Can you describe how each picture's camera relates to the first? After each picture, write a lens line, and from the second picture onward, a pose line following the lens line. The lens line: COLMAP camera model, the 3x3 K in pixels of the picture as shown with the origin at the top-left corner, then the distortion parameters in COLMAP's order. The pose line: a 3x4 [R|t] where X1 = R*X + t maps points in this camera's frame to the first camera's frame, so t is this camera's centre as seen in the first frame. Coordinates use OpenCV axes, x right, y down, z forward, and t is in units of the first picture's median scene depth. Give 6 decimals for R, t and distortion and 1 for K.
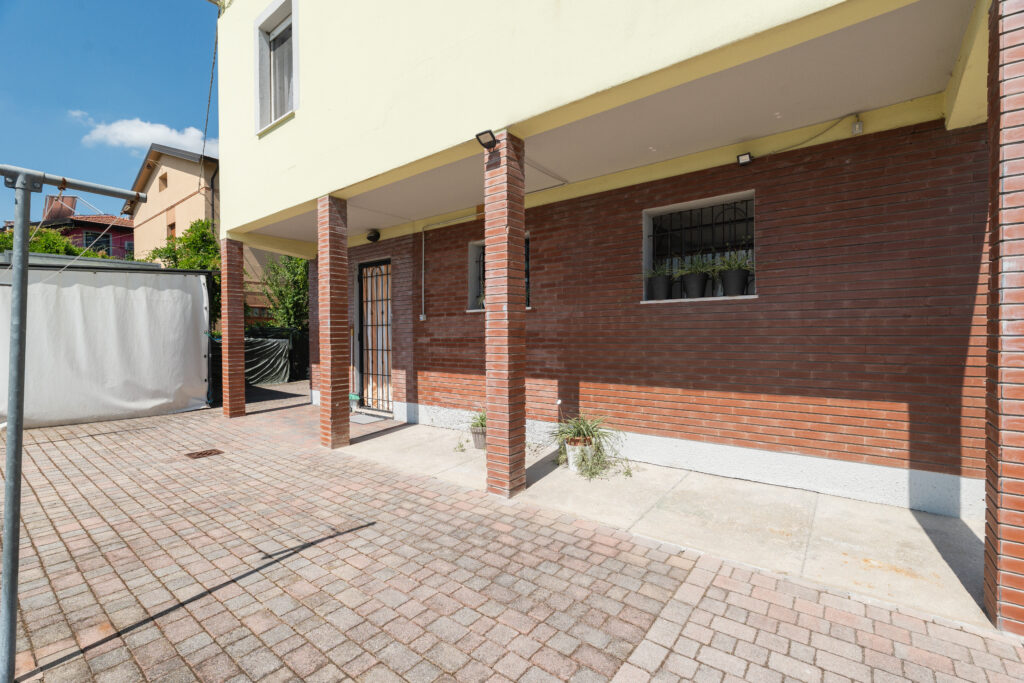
lens RADIAL K [[449.1, 0, 512.0], [0, 449.1, 341.5], [0, 0, 1]] dist [-0.008715, -0.000068]
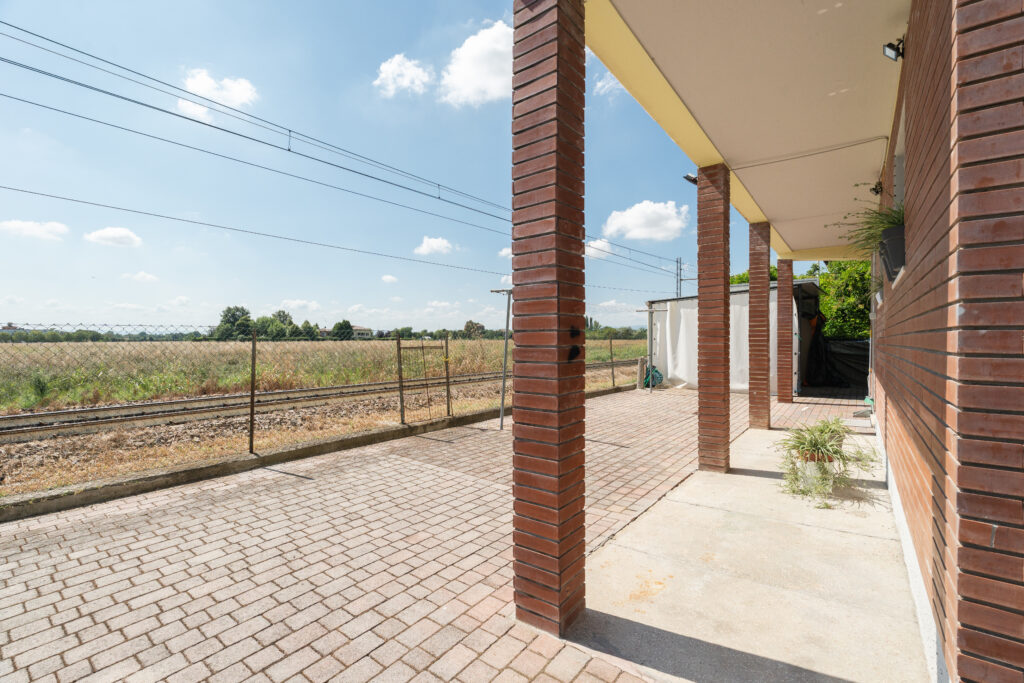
lens RADIAL K [[449.1, 0, 512.0], [0, 449.1, 341.5], [0, 0, 1]] dist [-0.008715, -0.000068]
pose [[0.006835, 0.011381, -0.999912, 1.326789], [-0.018043, 0.999774, 0.011256, 0.000491], [0.999814, 0.017965, 0.007039, 0.541341]]
